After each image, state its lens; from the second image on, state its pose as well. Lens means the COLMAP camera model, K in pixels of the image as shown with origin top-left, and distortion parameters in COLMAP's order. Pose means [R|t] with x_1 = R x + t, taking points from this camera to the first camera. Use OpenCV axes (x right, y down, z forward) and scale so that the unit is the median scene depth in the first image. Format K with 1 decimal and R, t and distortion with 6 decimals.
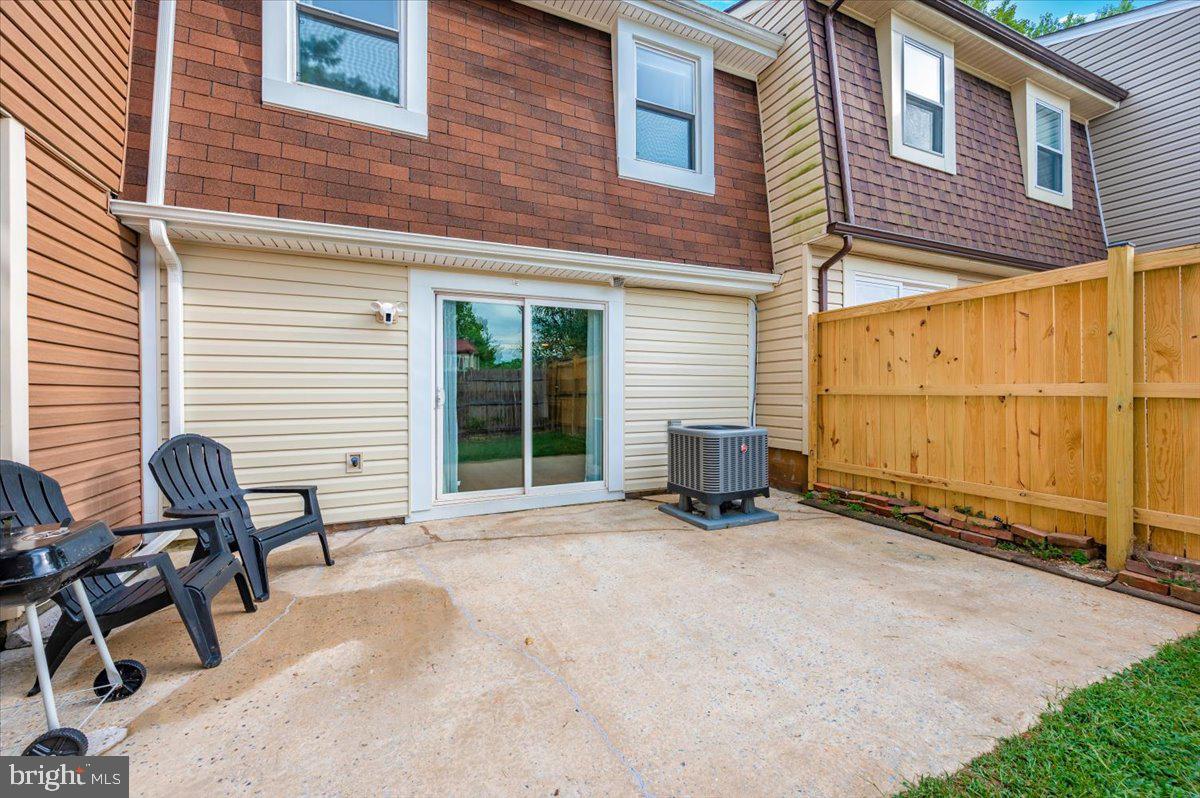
lens RADIAL K [[479.1, 0, 599.5], [0, 479.1, 393.3], [0, 0, 1]] dist [0.000657, -0.000280]
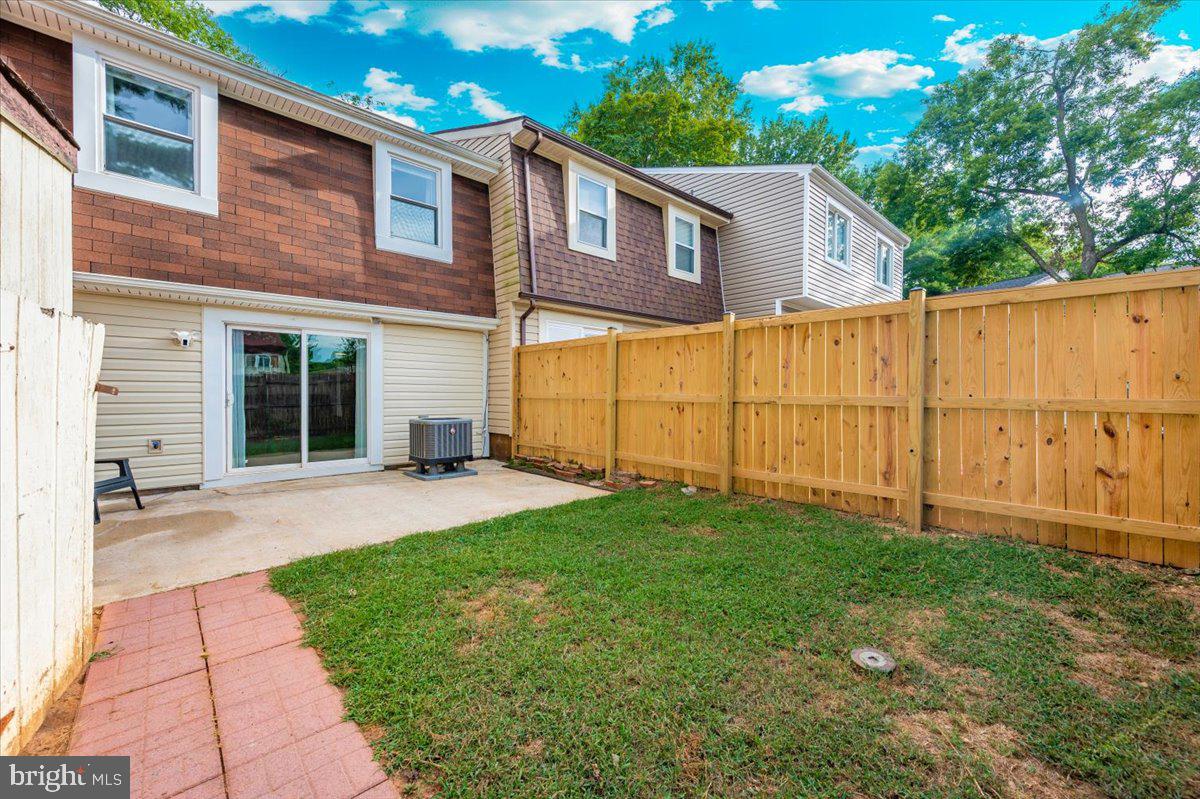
lens RADIAL K [[479.1, 0, 602.3], [0, 479.1, 402.2], [0, 0, 1]] dist [0.000657, -0.000280]
pose [[0.947644, 0.000714, 0.319328, 0.222332], [-0.003878, 0.999949, 0.009274, -0.000181], [-0.319305, -0.010027, 0.947599, -0.595107]]
